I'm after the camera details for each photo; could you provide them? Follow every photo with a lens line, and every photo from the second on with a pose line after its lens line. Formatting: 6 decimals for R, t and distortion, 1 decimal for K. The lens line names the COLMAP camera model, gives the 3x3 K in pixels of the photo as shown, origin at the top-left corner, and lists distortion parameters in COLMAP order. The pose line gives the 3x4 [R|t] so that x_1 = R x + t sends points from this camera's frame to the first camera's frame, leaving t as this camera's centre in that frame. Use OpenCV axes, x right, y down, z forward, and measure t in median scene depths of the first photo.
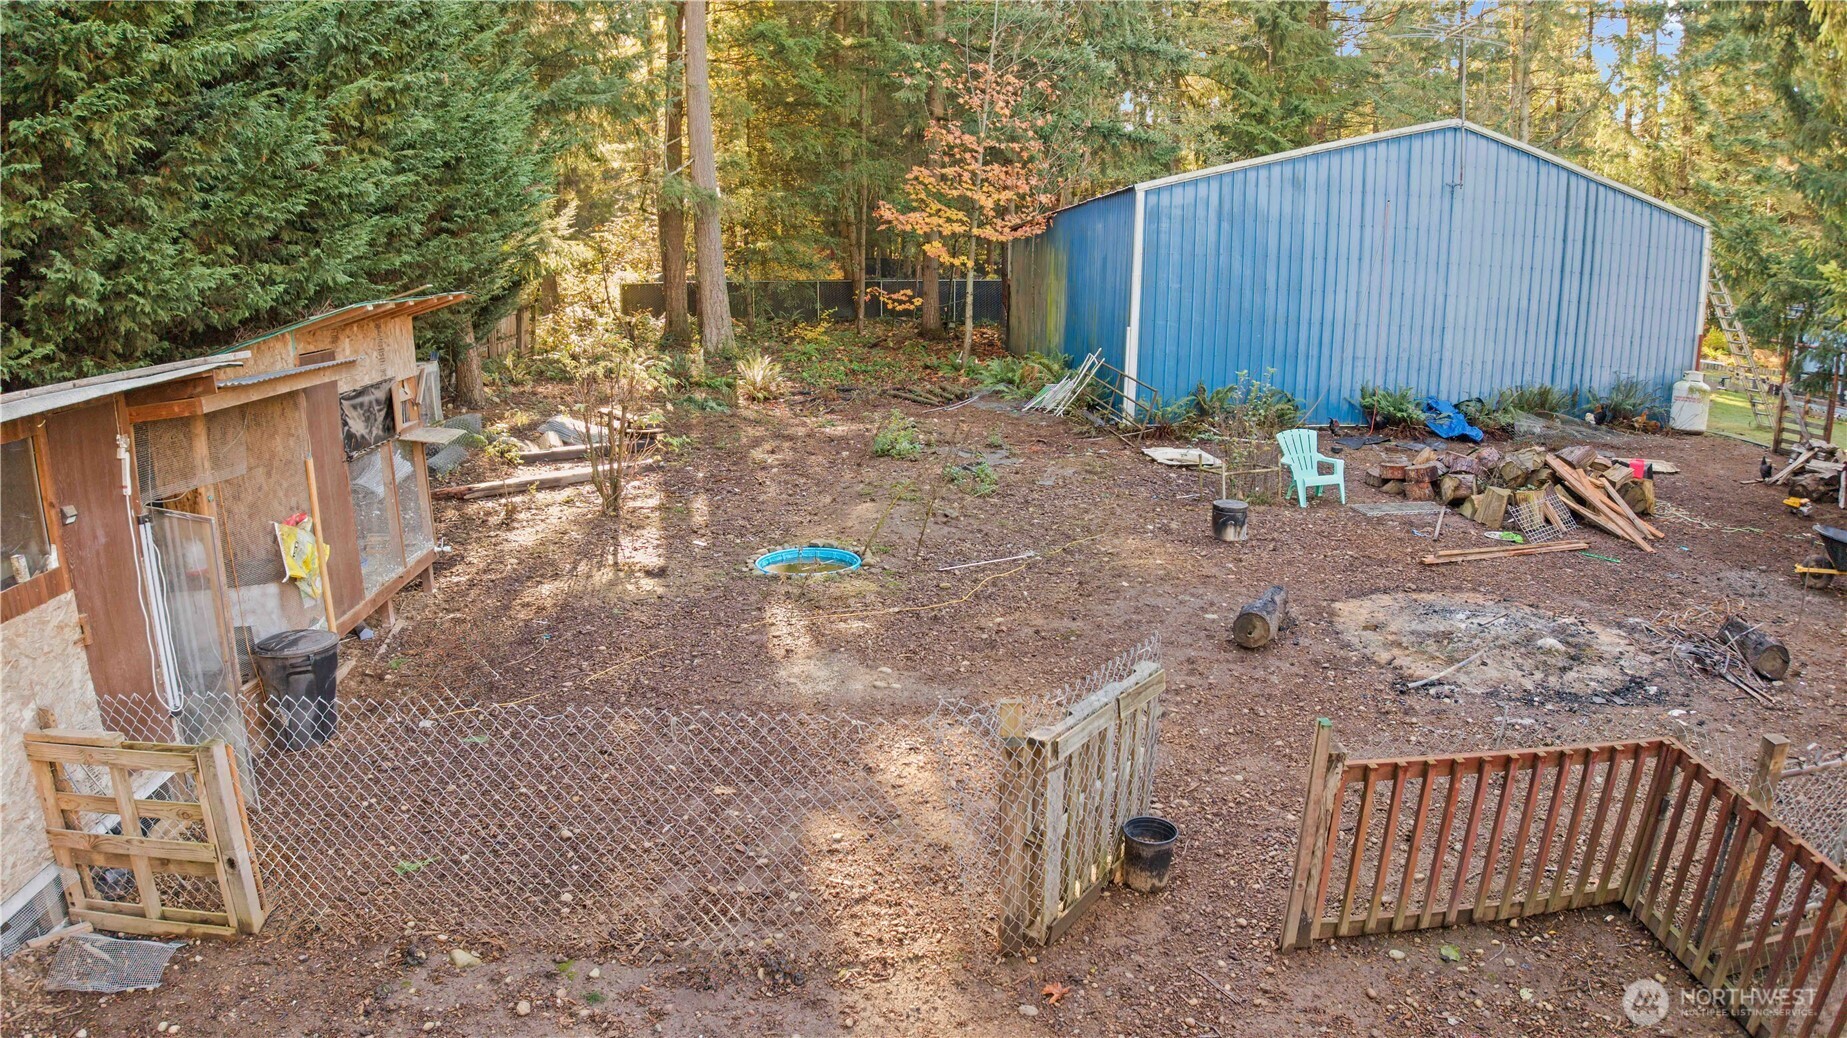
lens RADIAL K [[1072.7, 0, 923.5], [0, 1072.7, 519.0], [0, 0, 1]] dist [-0.179233, 0.025377]
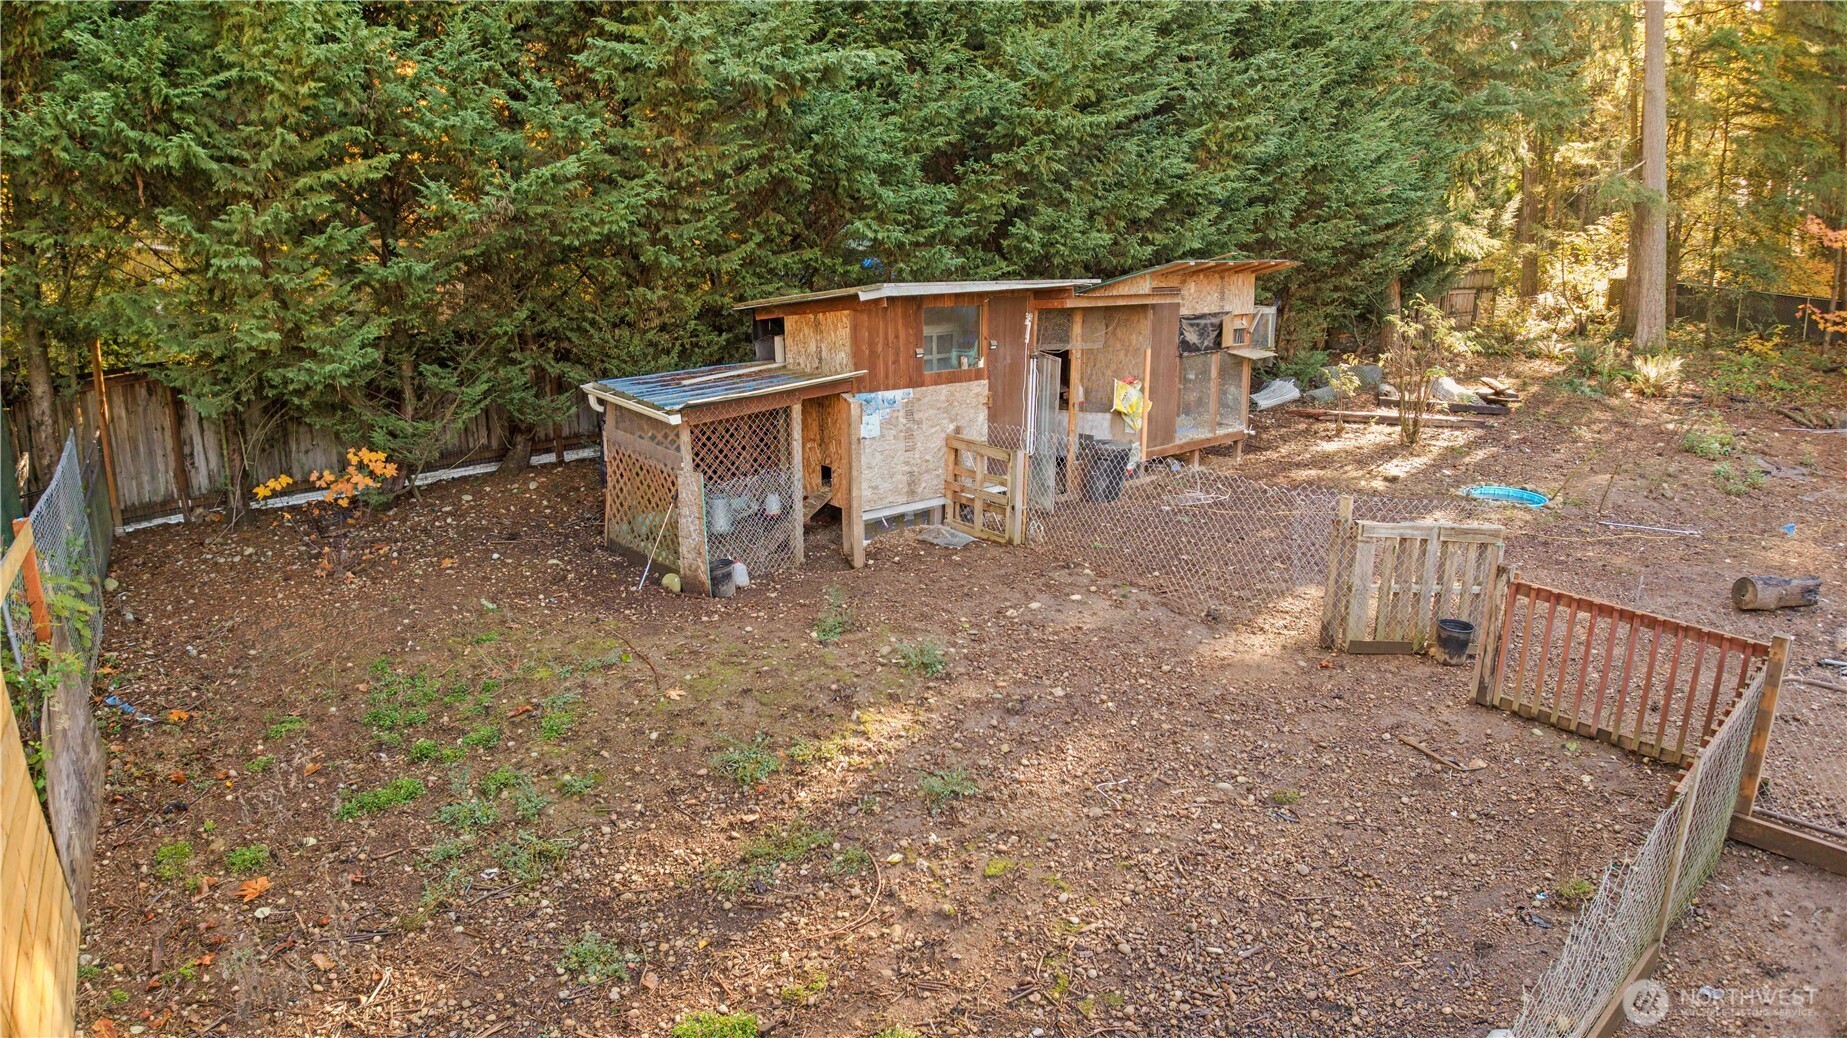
lens RADIAL K [[1072.7, 0, 923.5], [0, 1072.7, 519.0], [0, 0, 1]] dist [-0.179233, 0.025377]
pose [[0.582877, 0.205979, -0.786019, 0.647520], [-0.186748, 0.975401, 0.117123, 0.083588], [0.790809, 0.078520, 0.607006, -0.379335]]
